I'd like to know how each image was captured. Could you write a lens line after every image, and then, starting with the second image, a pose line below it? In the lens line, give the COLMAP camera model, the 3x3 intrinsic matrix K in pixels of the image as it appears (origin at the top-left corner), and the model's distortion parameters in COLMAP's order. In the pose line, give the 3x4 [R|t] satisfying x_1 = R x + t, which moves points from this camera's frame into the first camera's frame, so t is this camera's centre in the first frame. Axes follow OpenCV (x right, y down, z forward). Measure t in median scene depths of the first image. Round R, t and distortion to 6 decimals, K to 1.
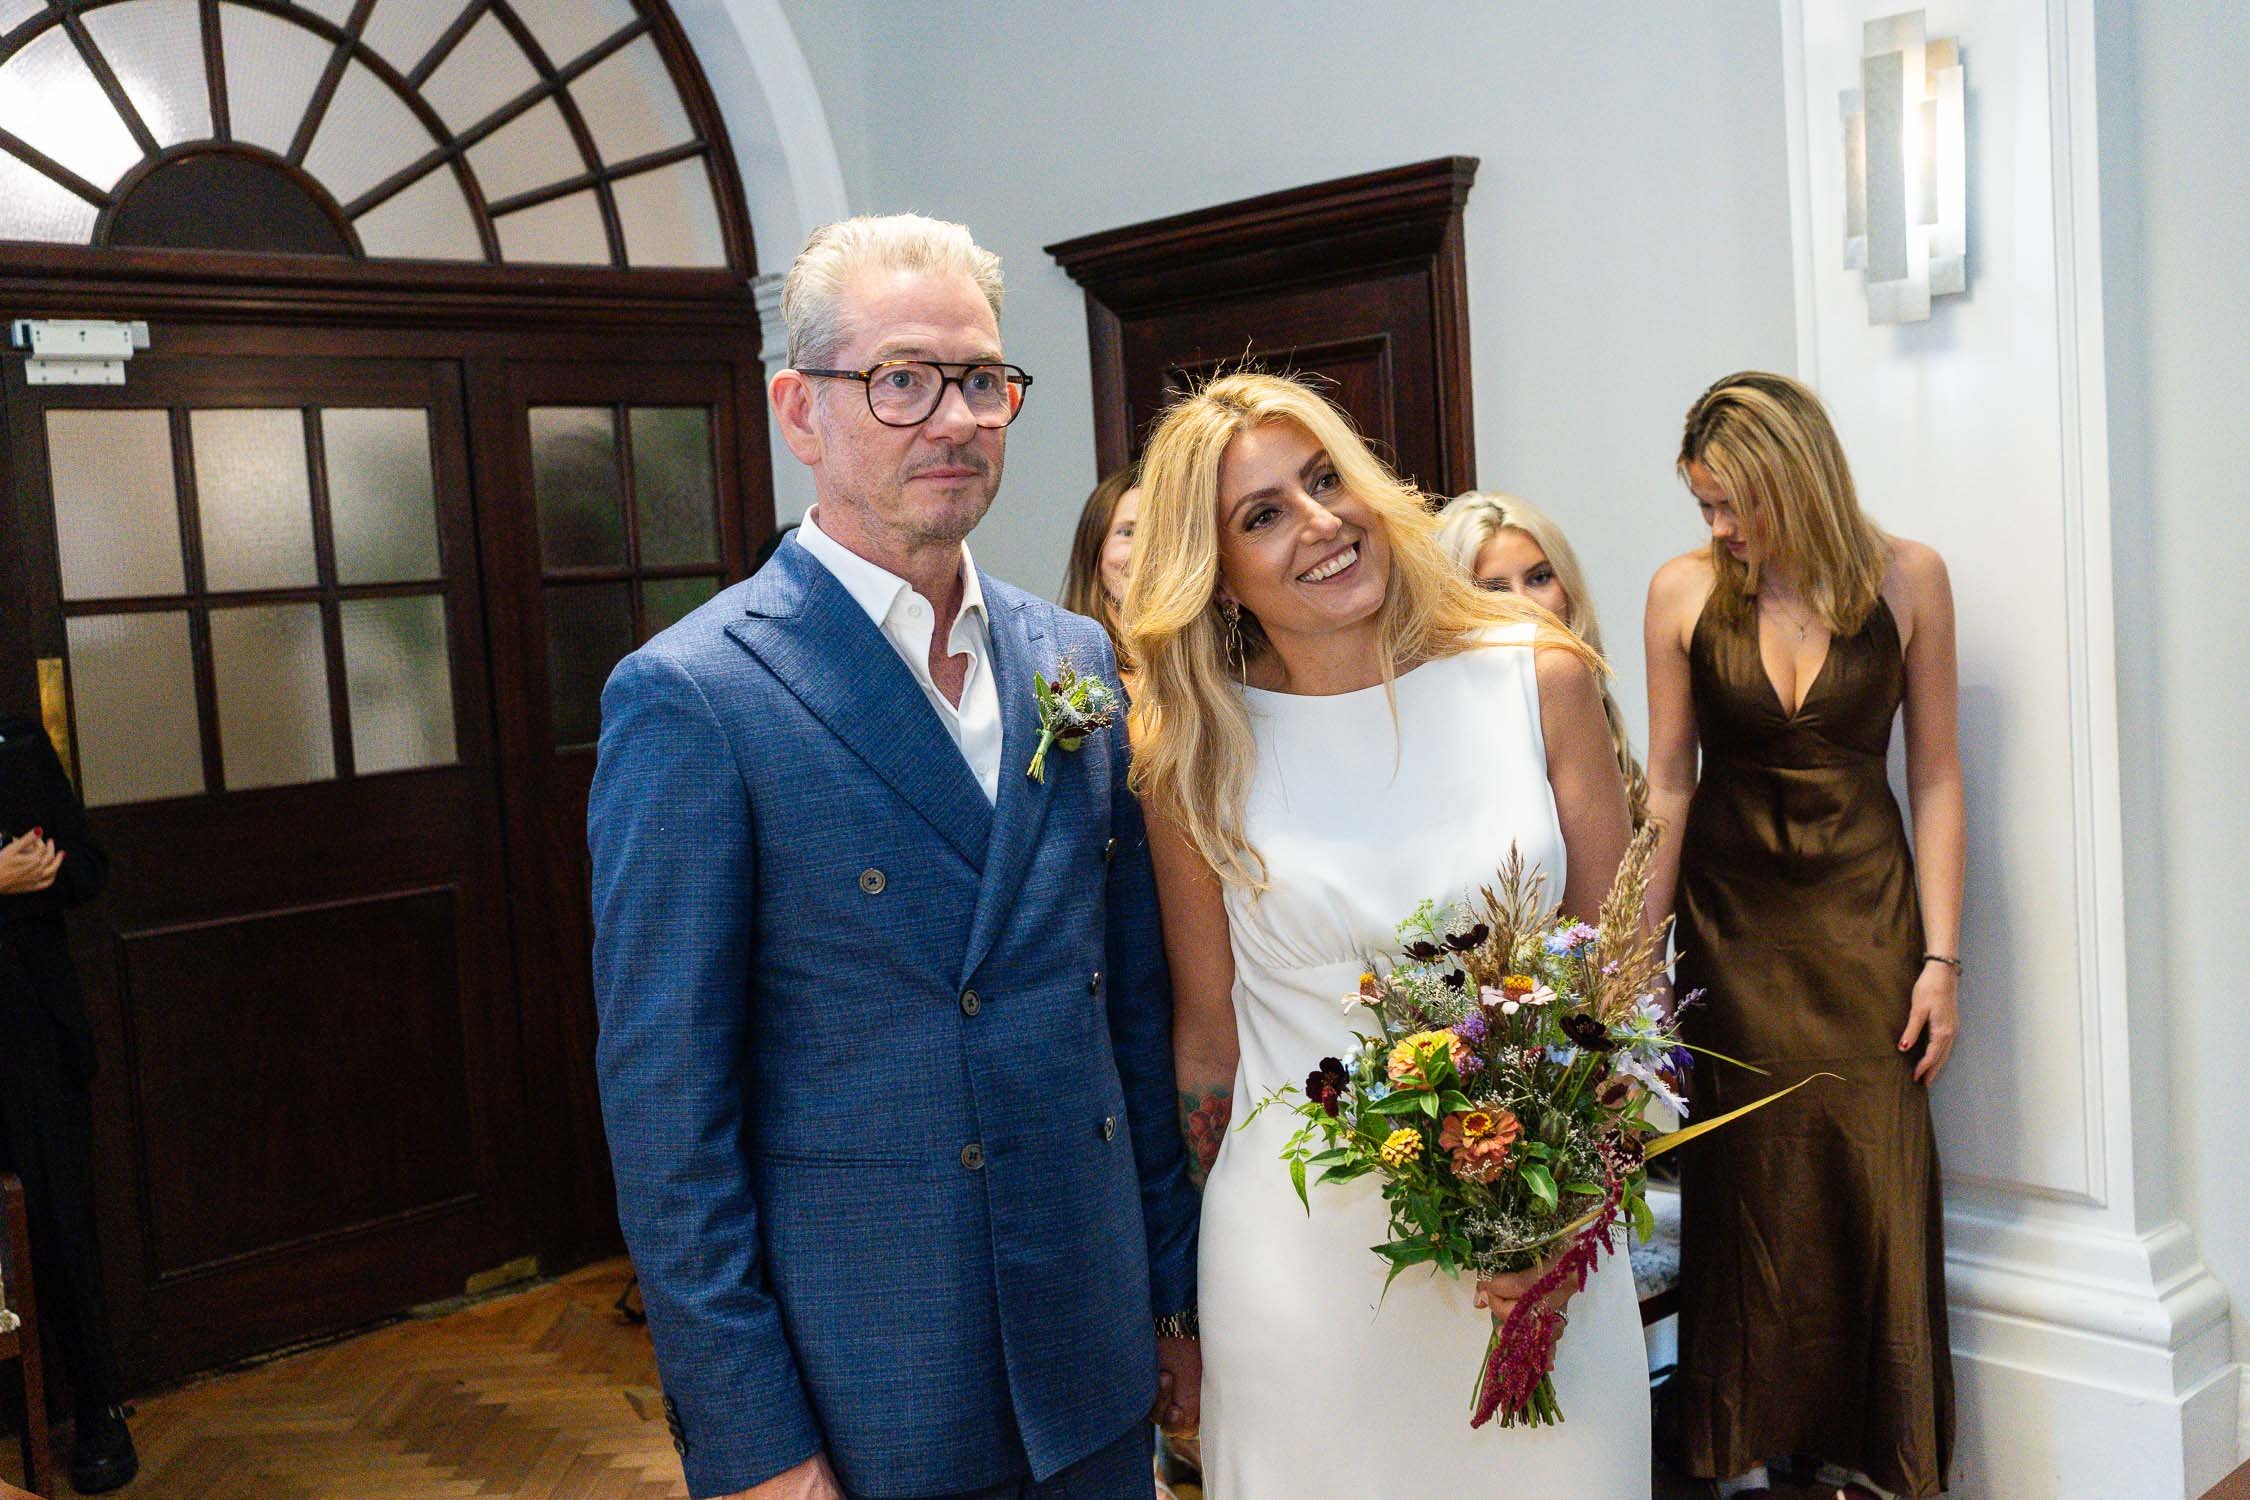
lens RADIAL K [[2322.7, 0, 1125.0], [0, 2322.7, 750.0], [0, 0, 1]] dist [0.008418, 0.033950]
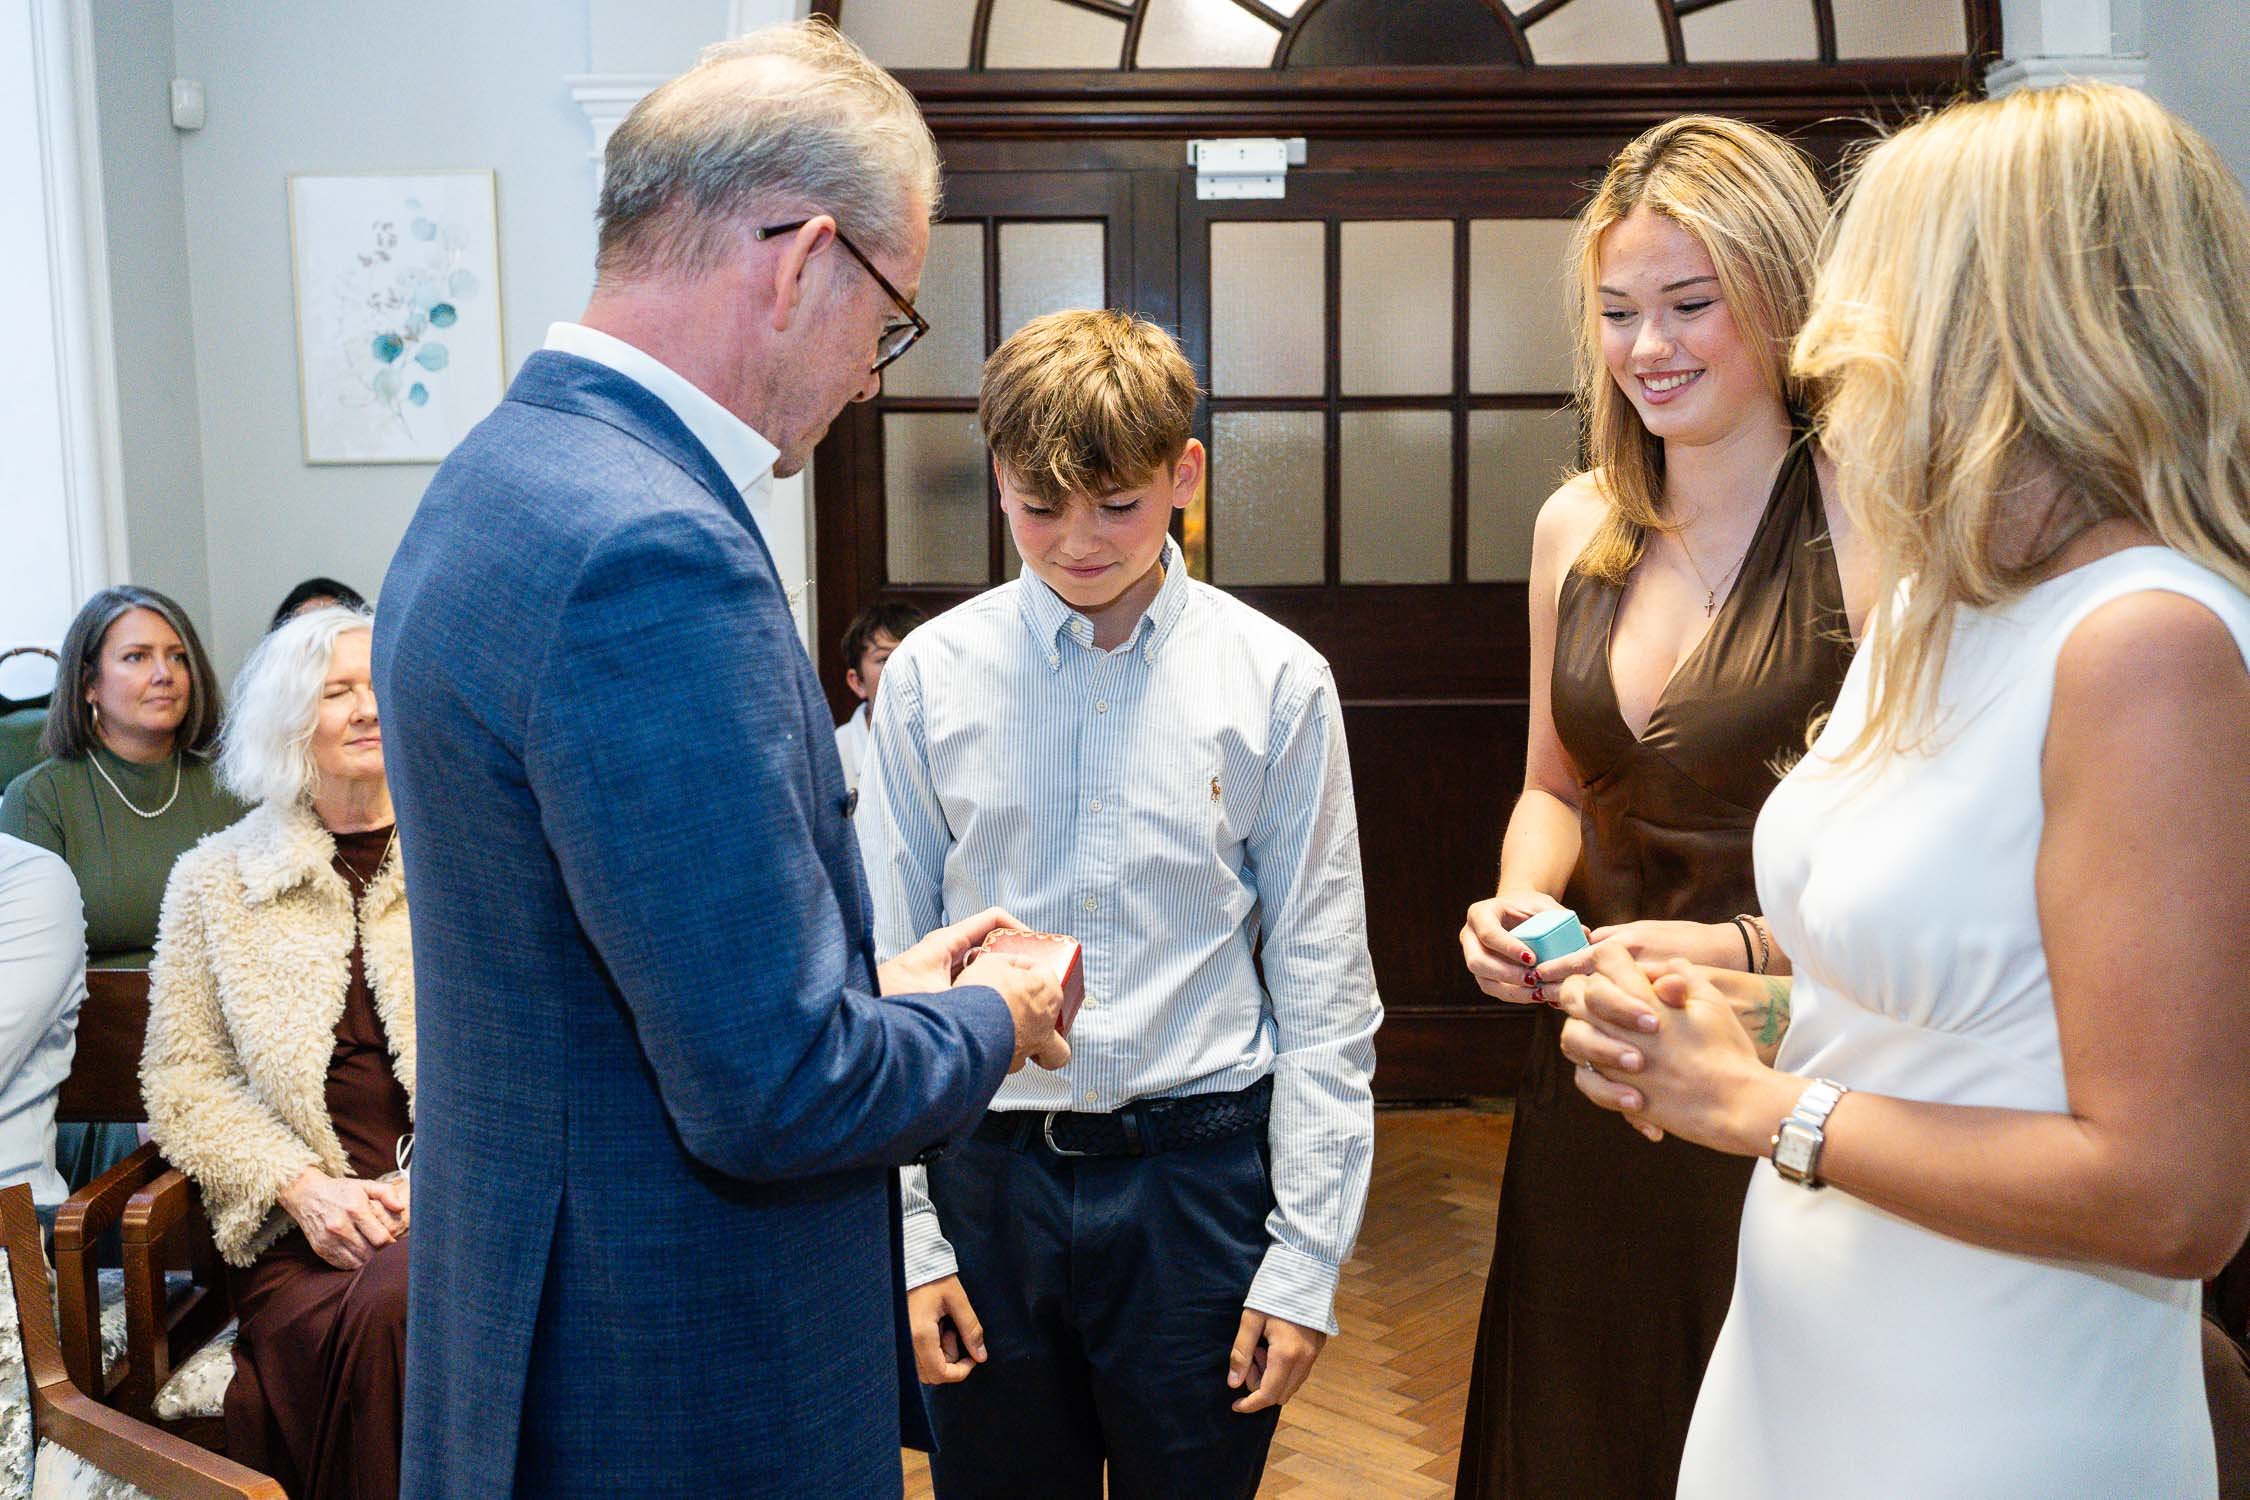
lens RADIAL K [[2308.4, 0, 1125.0], [0, 2308.4, 750.0], [0, 0, 1]] dist [-0.013971, -0.007659]
pose [[0.753826, 0.145685, -0.640720, 0.235468], [-0.089698, 0.988798, 0.119298, -0.024797], [0.650923, -0.032459, 0.758450, 0.132650]]
